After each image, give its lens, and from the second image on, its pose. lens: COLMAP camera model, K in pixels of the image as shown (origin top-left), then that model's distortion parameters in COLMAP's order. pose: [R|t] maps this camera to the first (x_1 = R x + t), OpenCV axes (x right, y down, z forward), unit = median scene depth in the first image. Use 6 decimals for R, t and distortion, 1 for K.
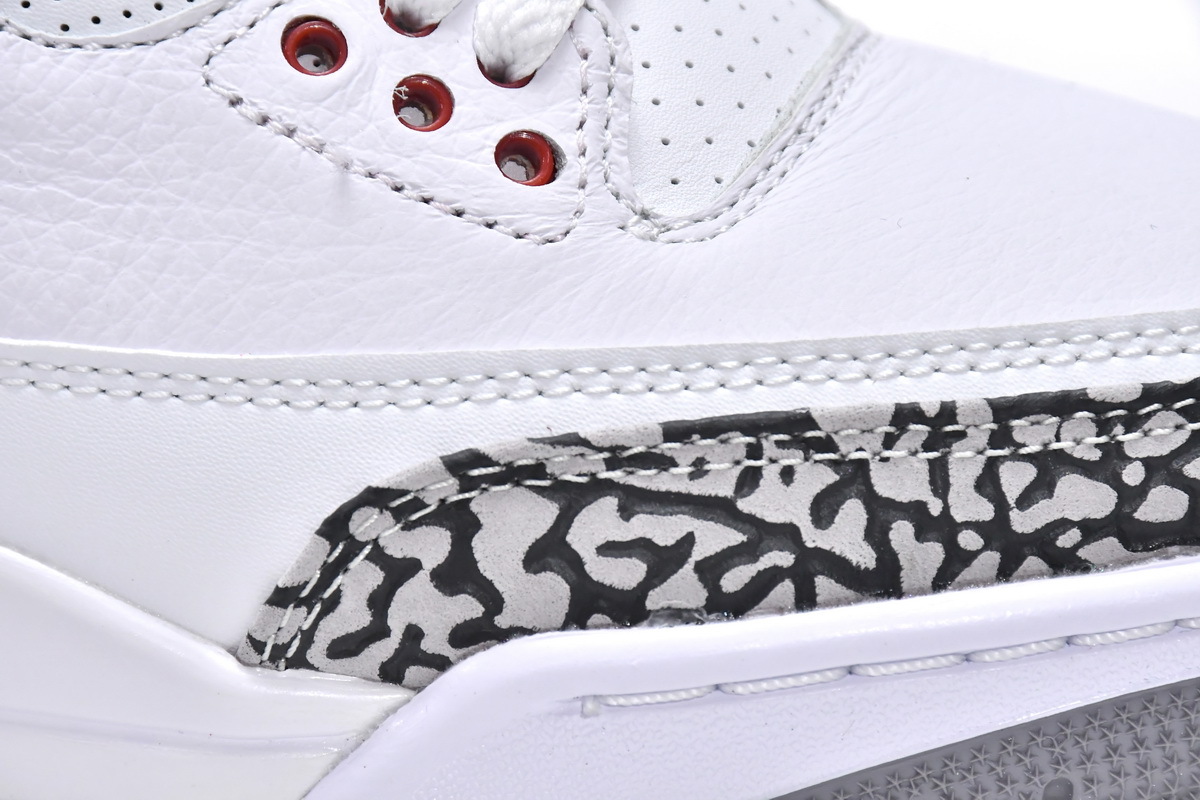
lens RADIAL K [[5771.0, 0, 600.0], [0, 5771.0, 400.0], [0, 0, 1]] dist [-0.031382, 2.254301]
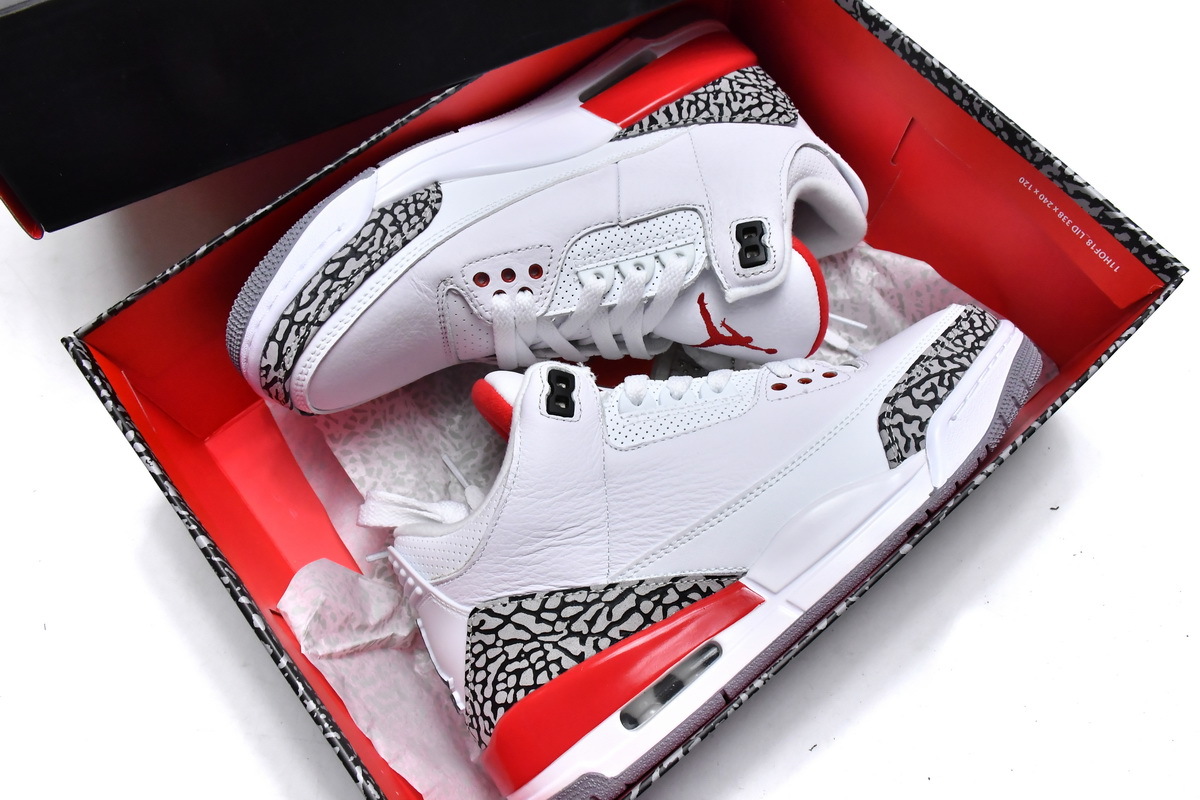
lens RADIAL K [[876.4, 0, 600.0], [0, 876.4, 400.0], [0, 0, 1]] dist [-0.001146, -0.000218]
pose [[0.717559, -0.526649, 0.455797, -0.461877], [0.696478, 0.537608, -0.475285, 0.167415], [0.005268, 0.658497, 0.752565, 0.518177]]
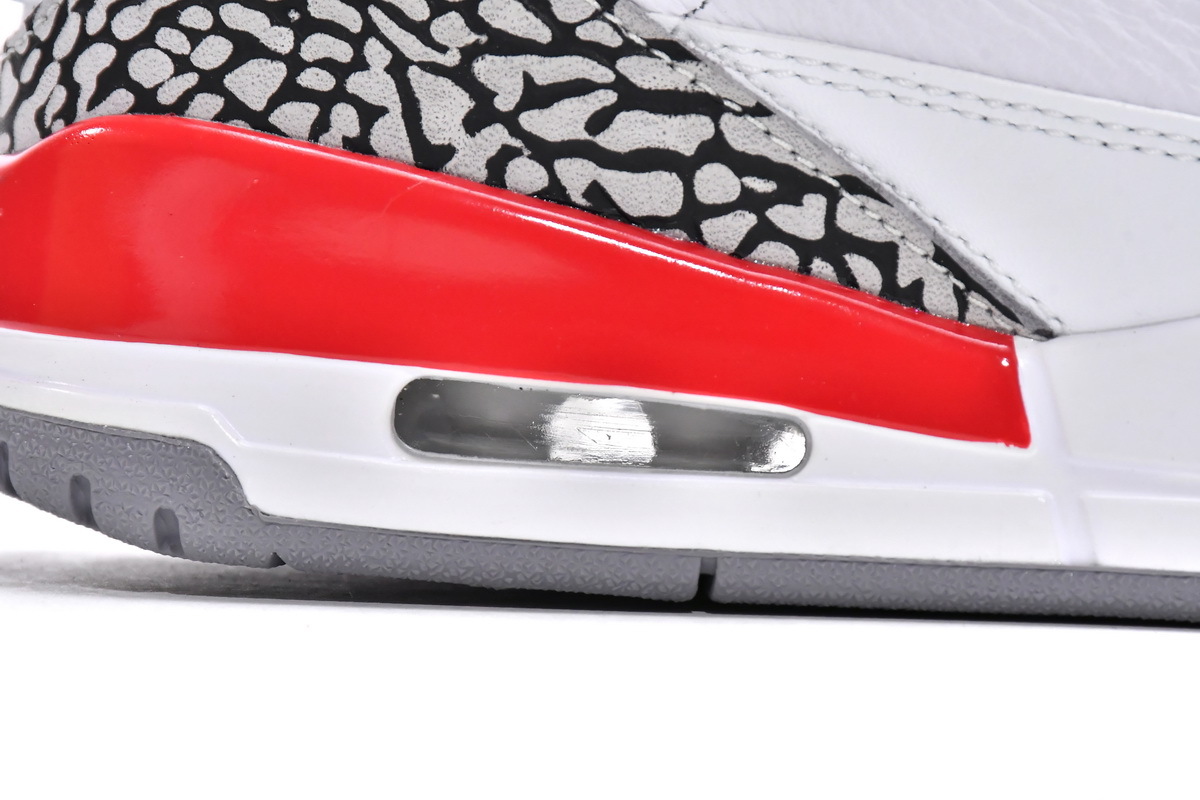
lens RADIAL K [[5771.0, 0, 600.0], [0, 5771.0, 400.0], [0, 0, 1]] dist [-0.031382, 2.254301]
pose [[0.968083, -0.000137, 0.250631, -0.546420], [0.066119, 0.964713, -0.254865, 0.308645], [-0.241752, 0.263302, 0.933931, 0.021396]]
